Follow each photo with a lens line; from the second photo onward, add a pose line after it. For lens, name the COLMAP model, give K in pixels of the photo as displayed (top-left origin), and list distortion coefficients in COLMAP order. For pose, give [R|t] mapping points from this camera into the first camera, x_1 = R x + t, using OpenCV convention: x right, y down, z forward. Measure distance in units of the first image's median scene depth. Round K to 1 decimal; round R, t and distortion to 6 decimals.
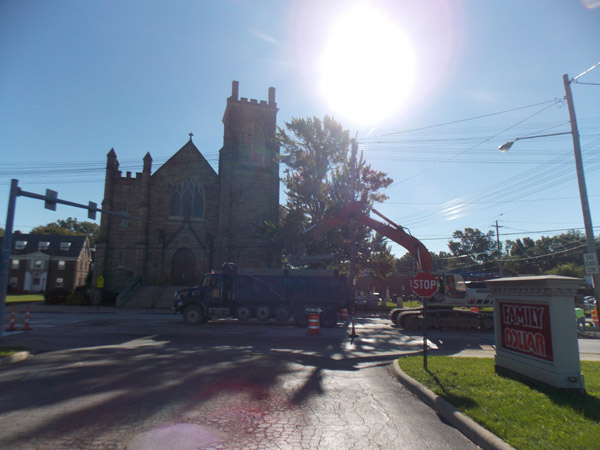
lens RADIAL K [[398.7, 0, 300.2], [0, 398.7, 220.6], [0, 0, 1]] dist [0.005307, 0.001067]
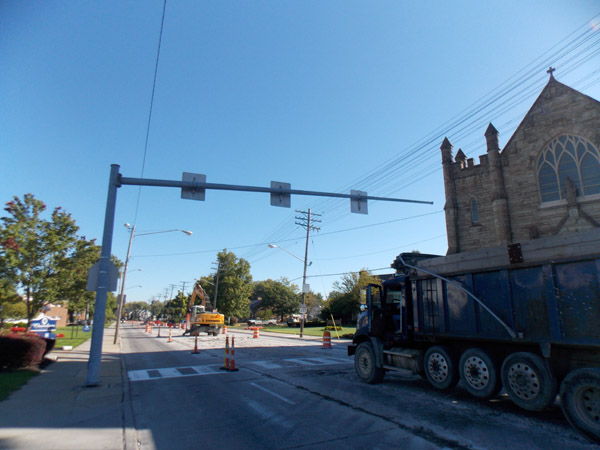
lens RADIAL K [[398.7, 0, 300.2], [0, 398.7, 220.6], [0, 0, 1]] dist [0.005307, 0.001067]
pose [[0.443556, -0.215703, -0.869902, 0.049386], [0.133274, 0.975689, -0.173978, 0.075572], [0.886282, -0.038766, 0.461521, 0.371010]]
